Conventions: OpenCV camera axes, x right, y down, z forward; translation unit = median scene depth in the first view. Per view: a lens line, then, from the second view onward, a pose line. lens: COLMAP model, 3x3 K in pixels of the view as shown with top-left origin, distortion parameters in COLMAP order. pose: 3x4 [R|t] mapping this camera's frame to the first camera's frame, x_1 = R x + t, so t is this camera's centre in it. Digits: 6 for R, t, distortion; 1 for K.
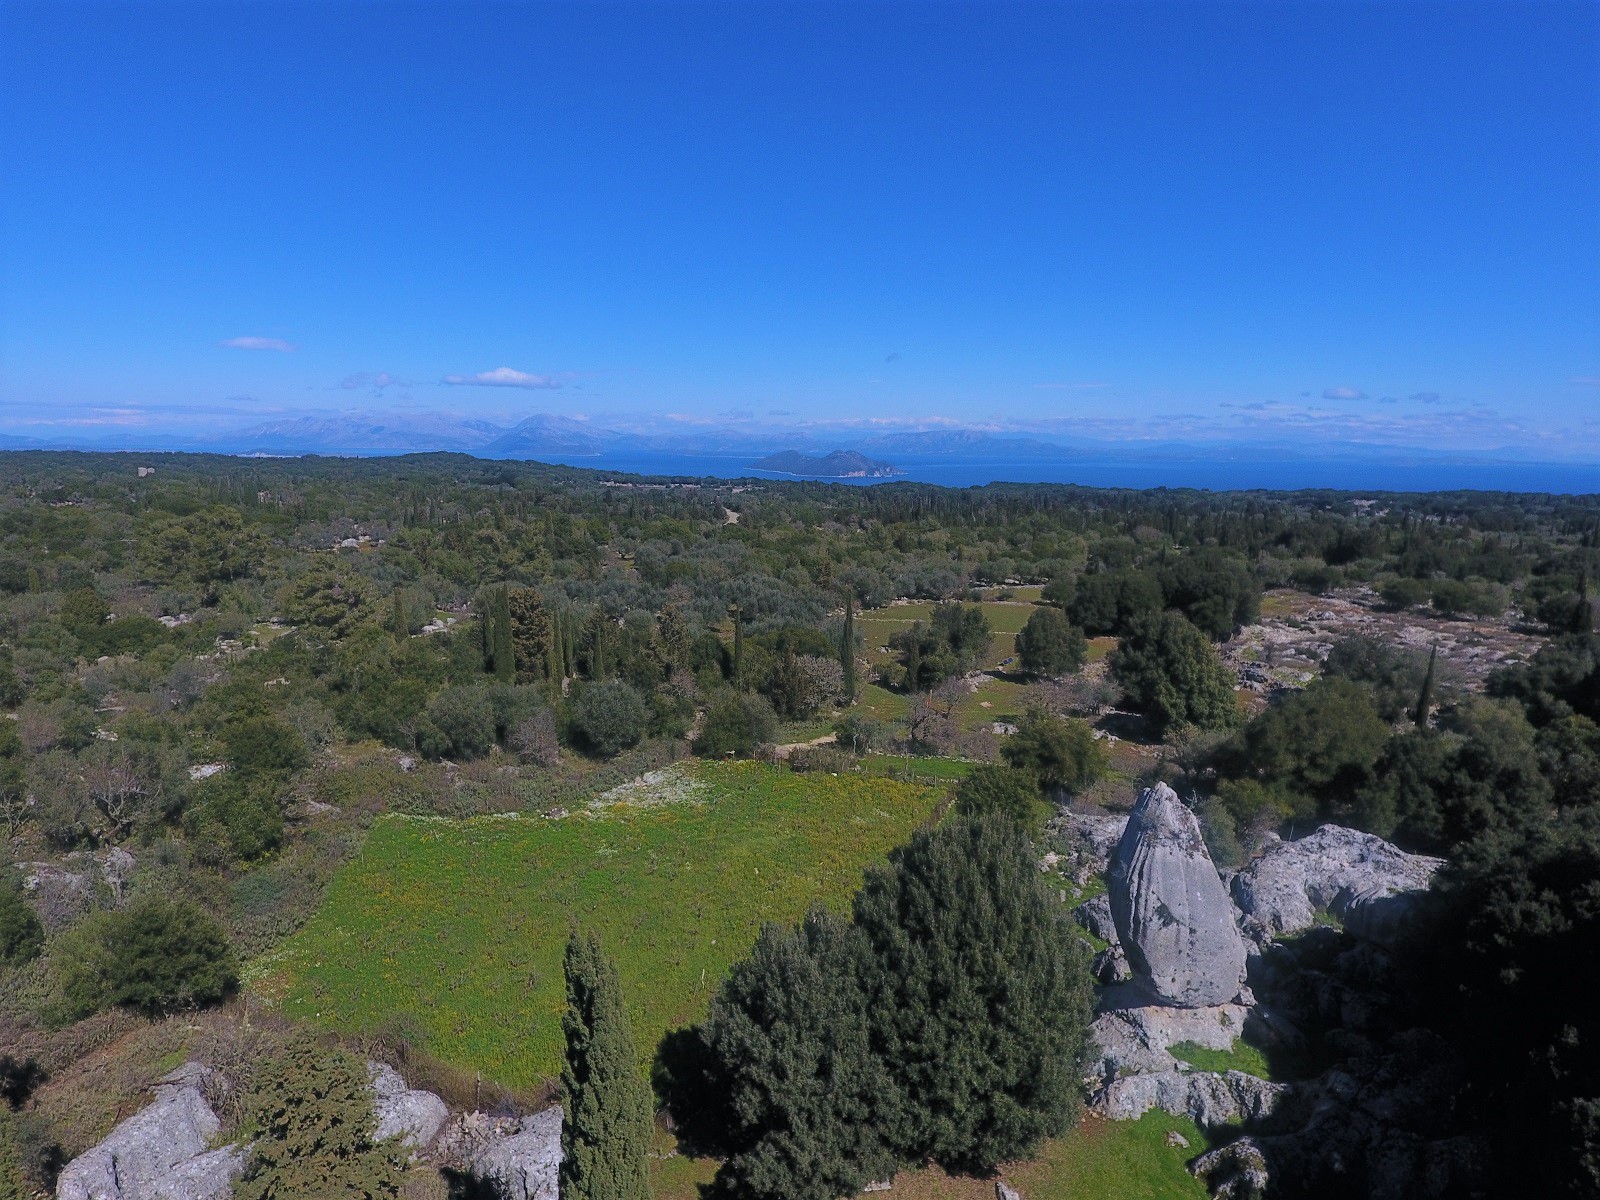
lens RADIAL K [[945.5, 0, 800.0], [0, 945.5, 600.0], [0, 0, 1]] dist [0.003618, -0.000275]
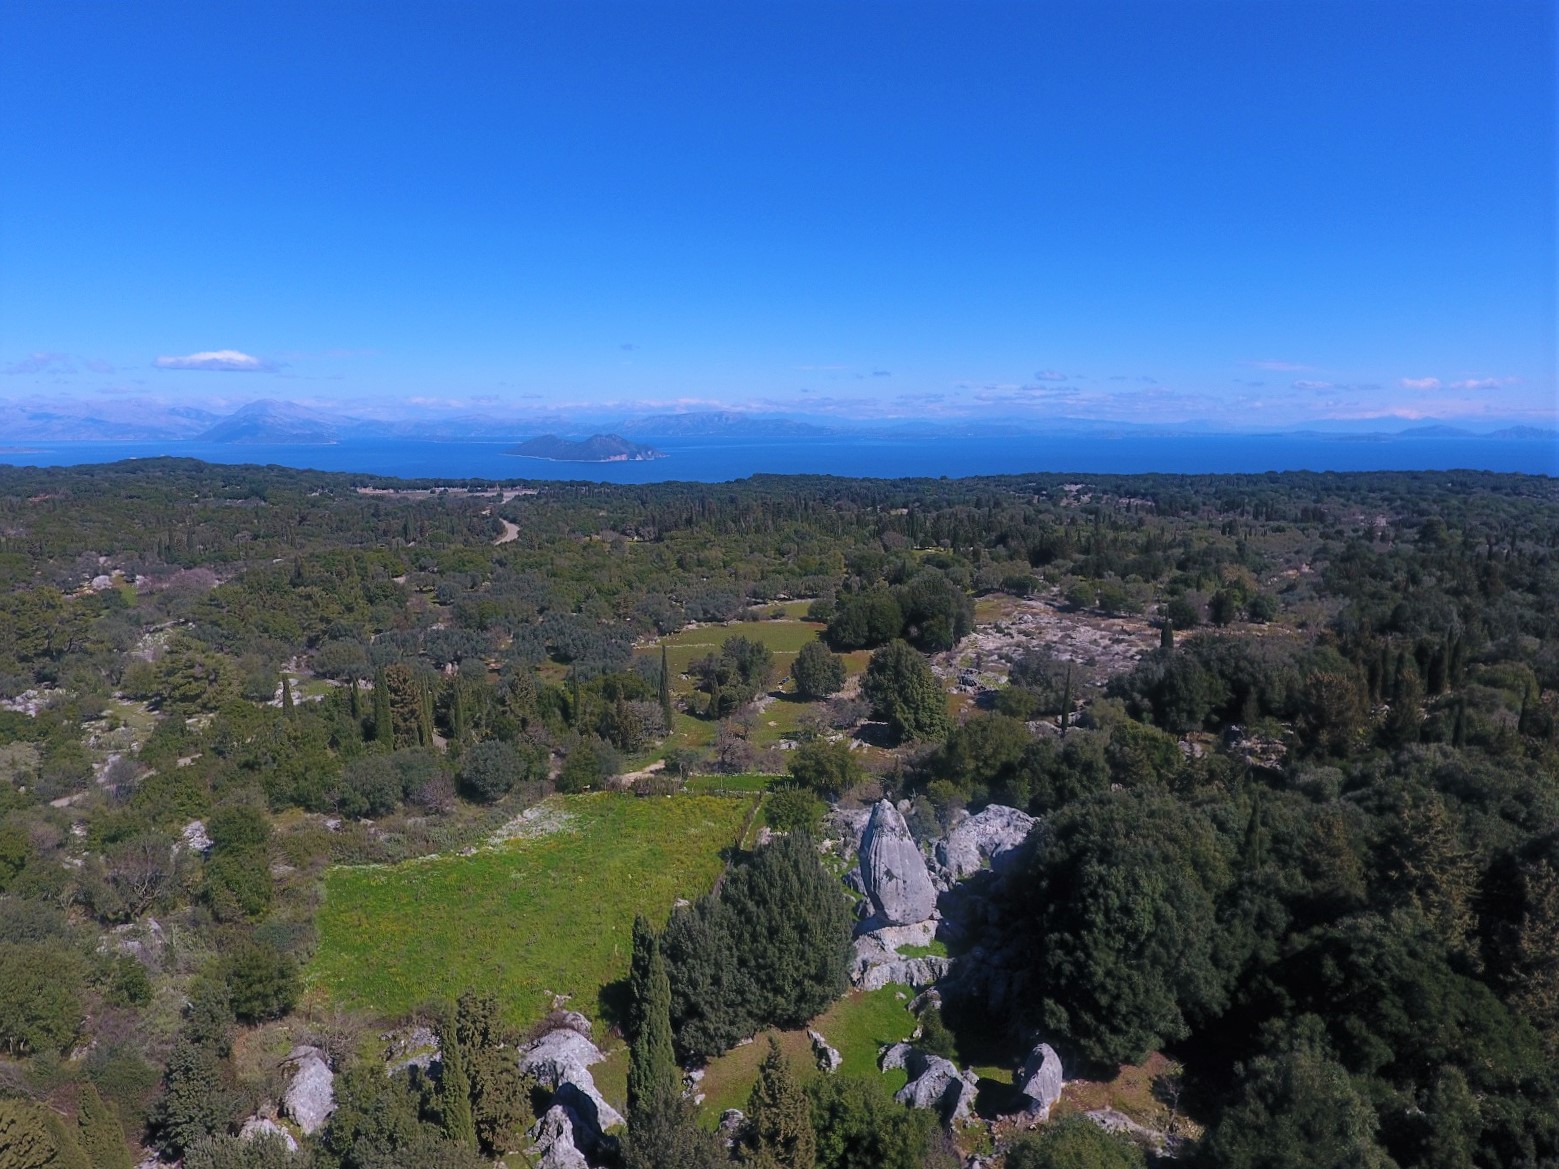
lens RADIAL K [[944.4, 0, 779.5], [0, 944.4, 584.5], [0, 0, 1]] dist [0.008592, -0.001798]
pose [[0.973974, -0.054247, 0.220072, -0.090792], [0.053535, 0.998524, 0.009204, -0.122134], [-0.220247, 0.002817, 0.975440, -0.351010]]
